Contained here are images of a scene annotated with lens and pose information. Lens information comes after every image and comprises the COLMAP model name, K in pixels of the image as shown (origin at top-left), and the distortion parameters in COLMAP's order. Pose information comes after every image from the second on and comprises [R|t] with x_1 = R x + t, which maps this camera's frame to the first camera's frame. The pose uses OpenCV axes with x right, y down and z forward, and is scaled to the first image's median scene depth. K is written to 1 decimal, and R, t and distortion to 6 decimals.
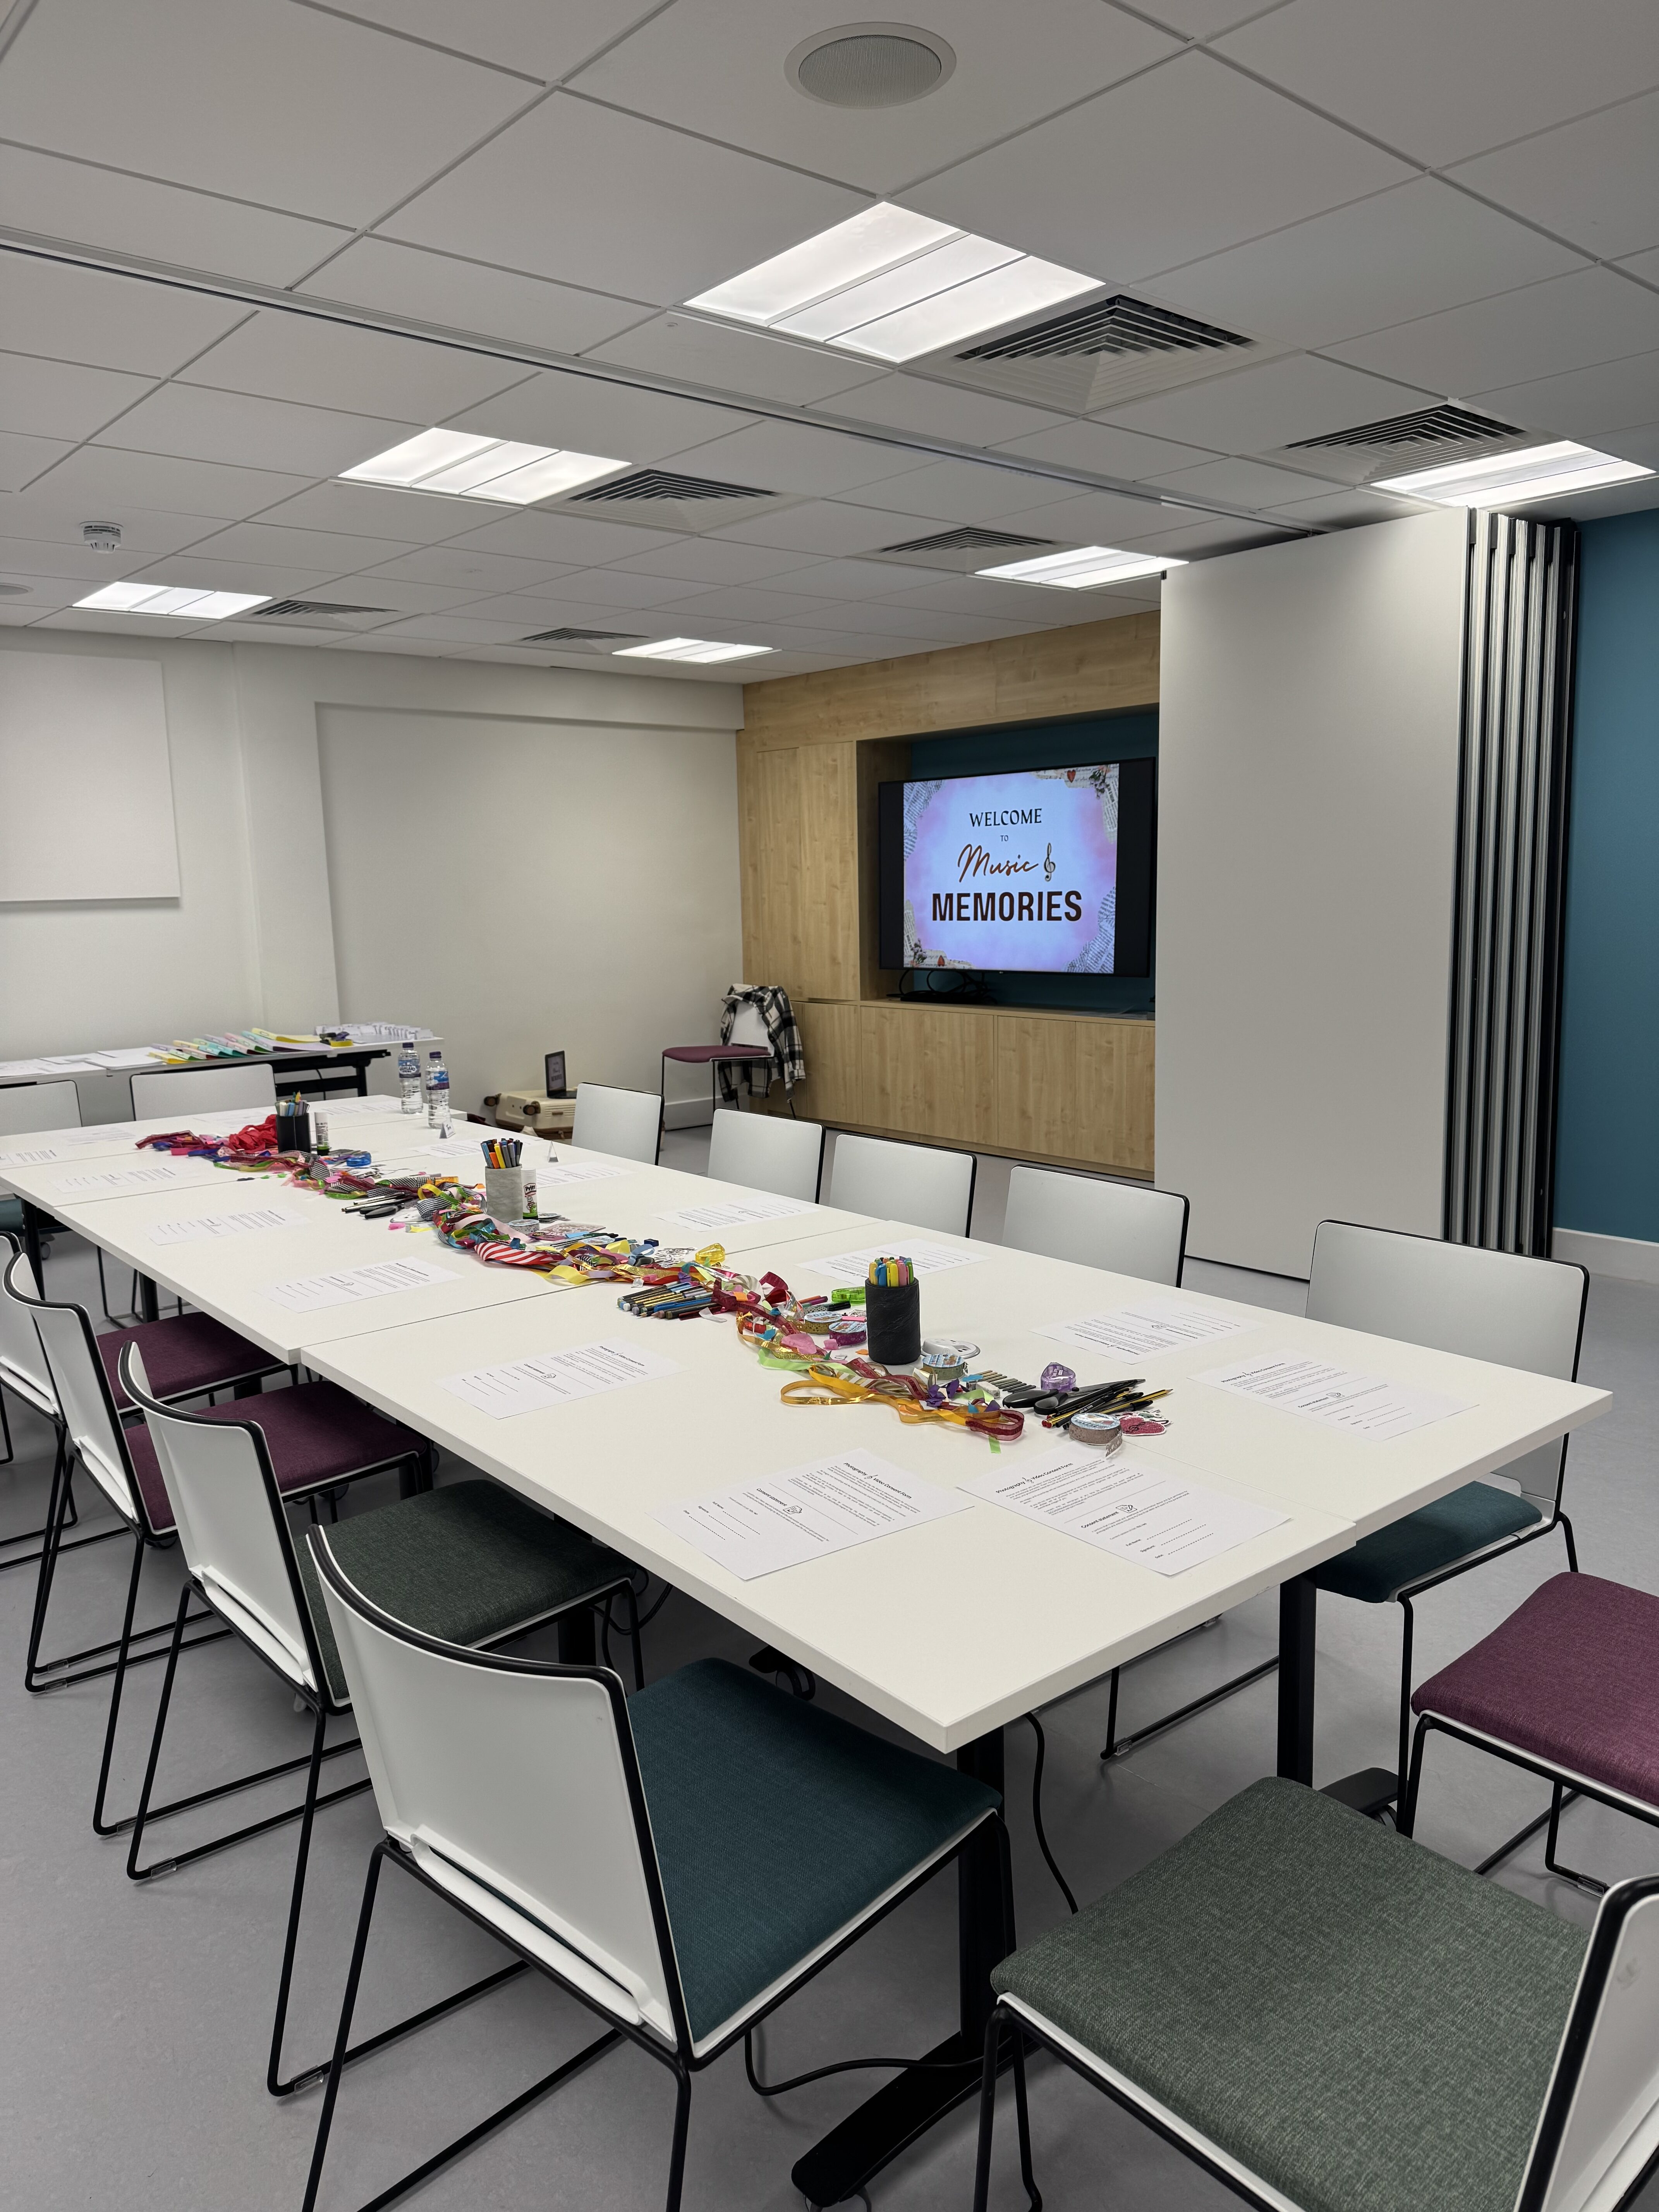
lens RADIAL K [[1569.9, 0, 823.2], [0, 1569.9, 1116.5], [0, 0, 1]] dist [0.057649, 0.002644]
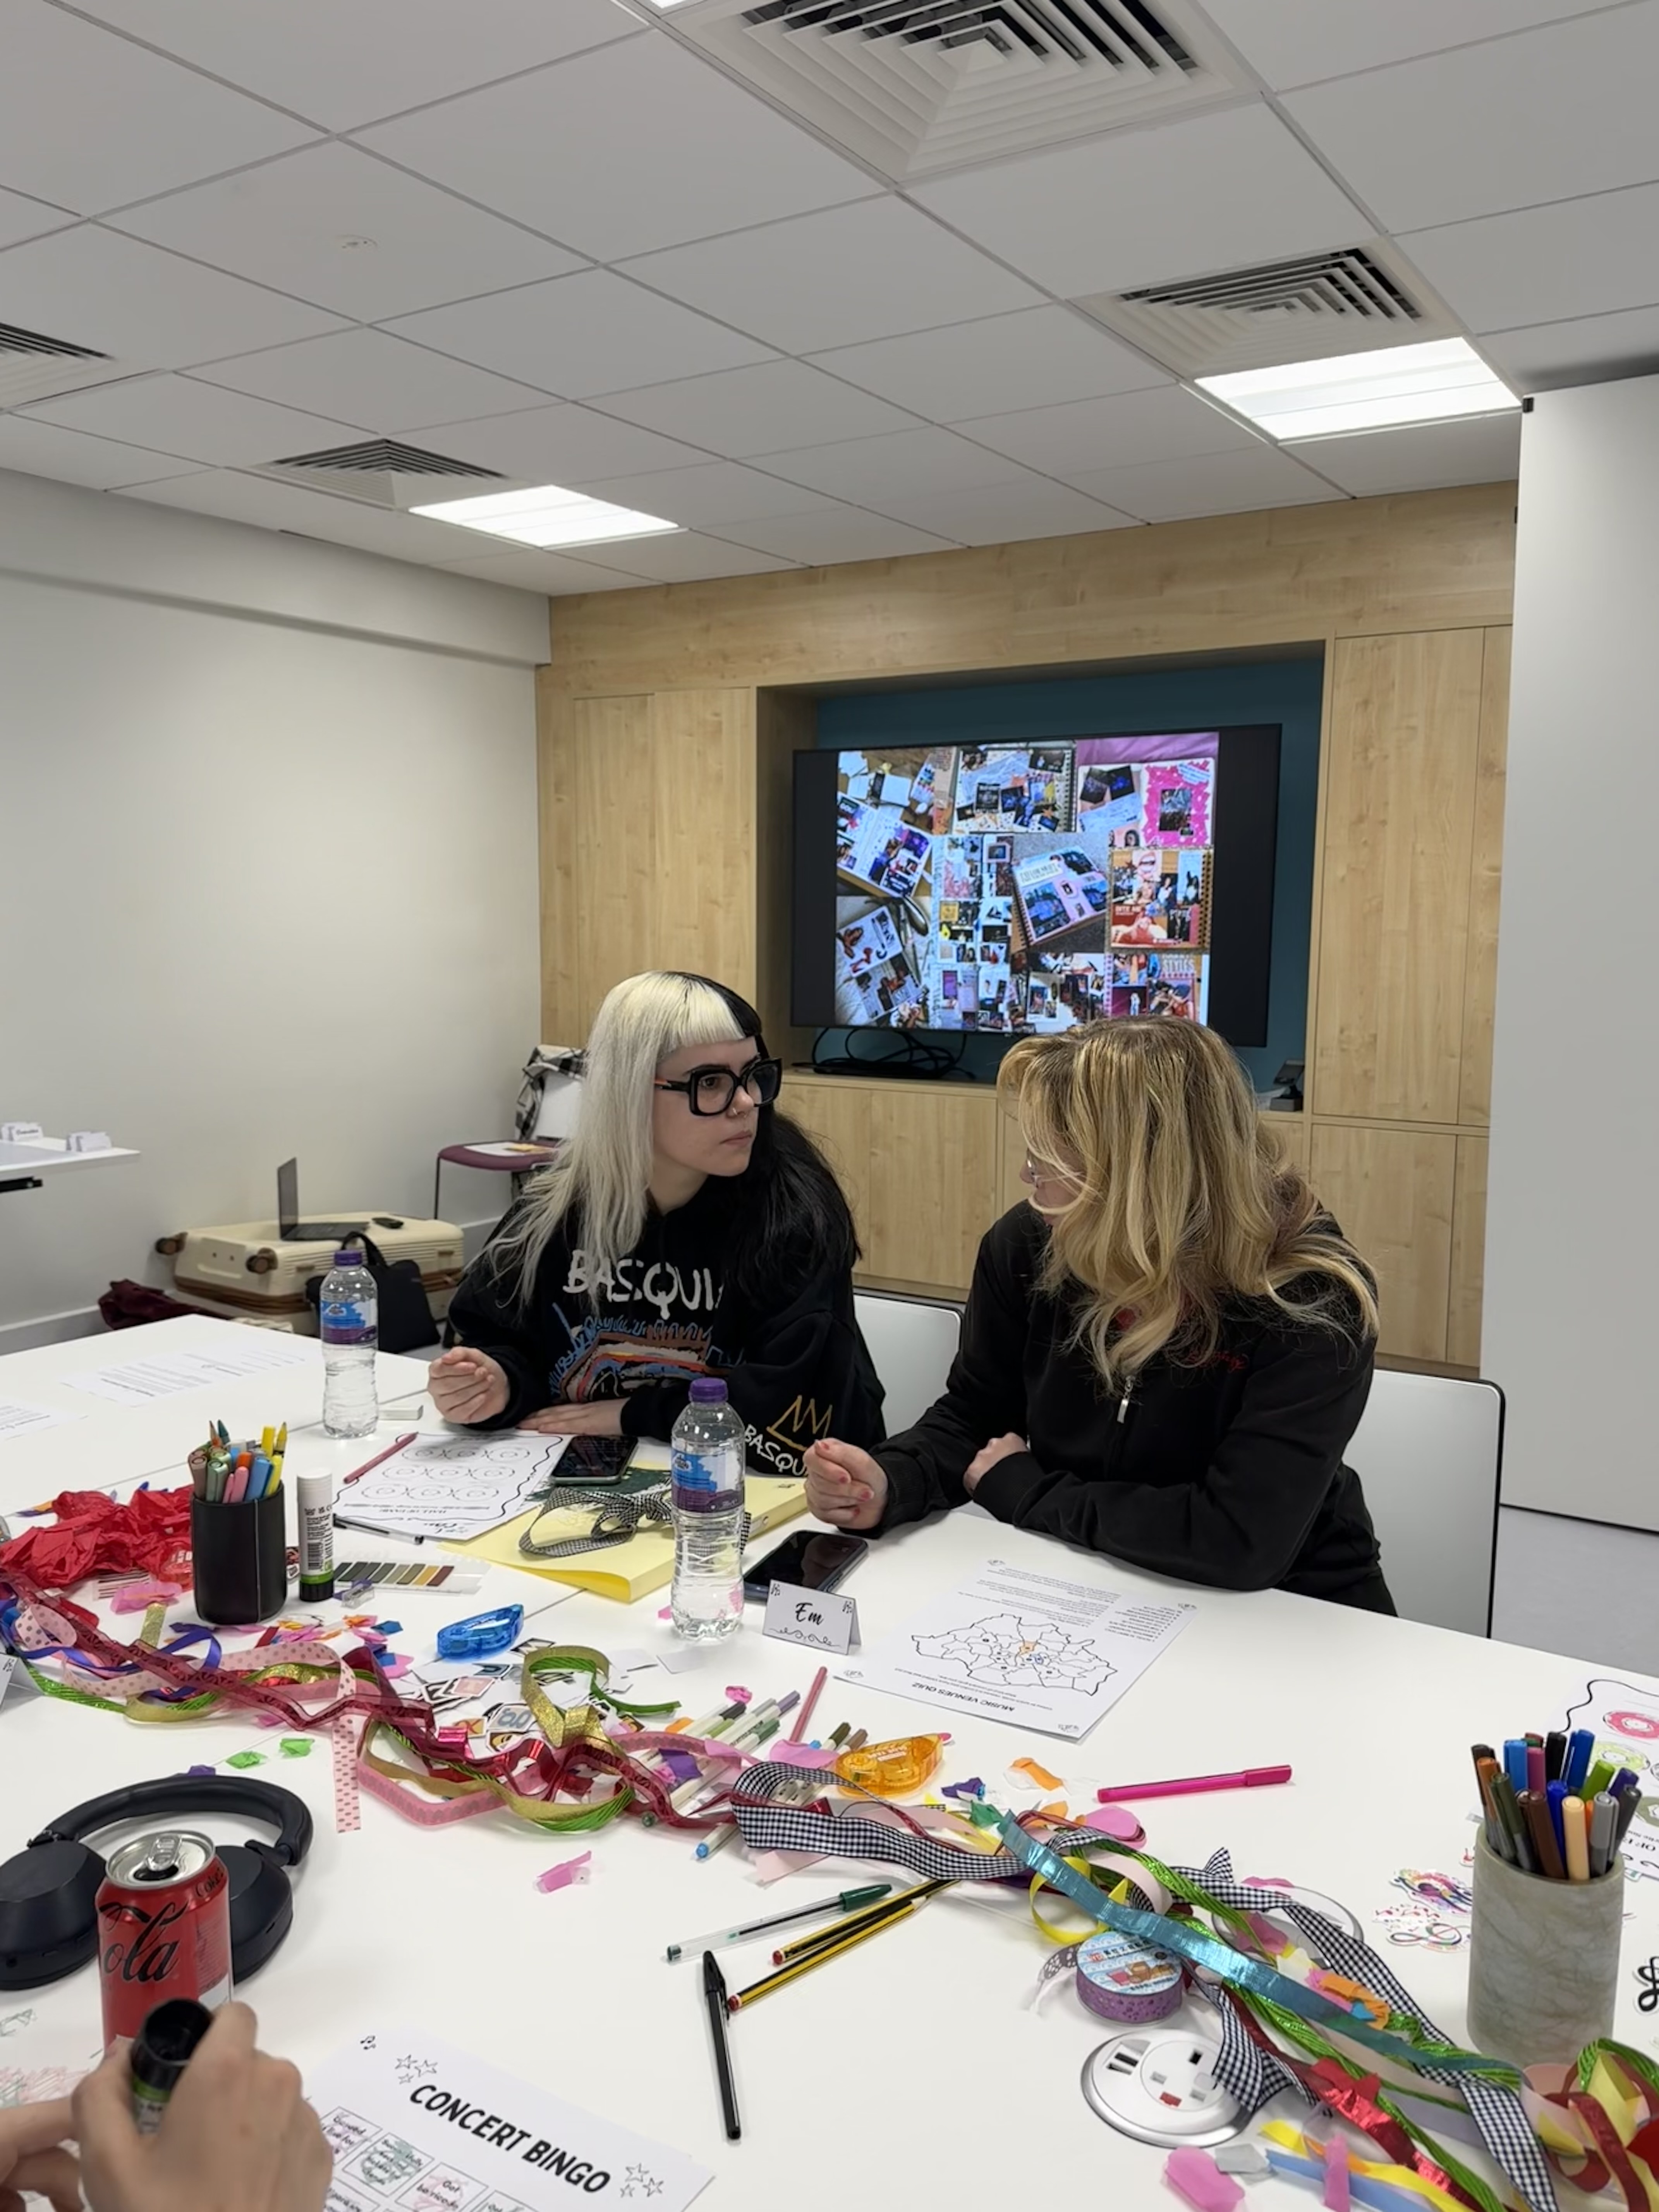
lens RADIAL K [[1691.2, 0, 835.6], [0, 1691.2, 1098.1], [0, 0, 1]] dist [0.065376, -0.000437]
pose [[0.955585, -0.009002, 0.294578, -0.159091], [0.019245, 0.999306, -0.031890, -0.040026], [-0.294087, 0.036143, 0.955095, 0.305259]]
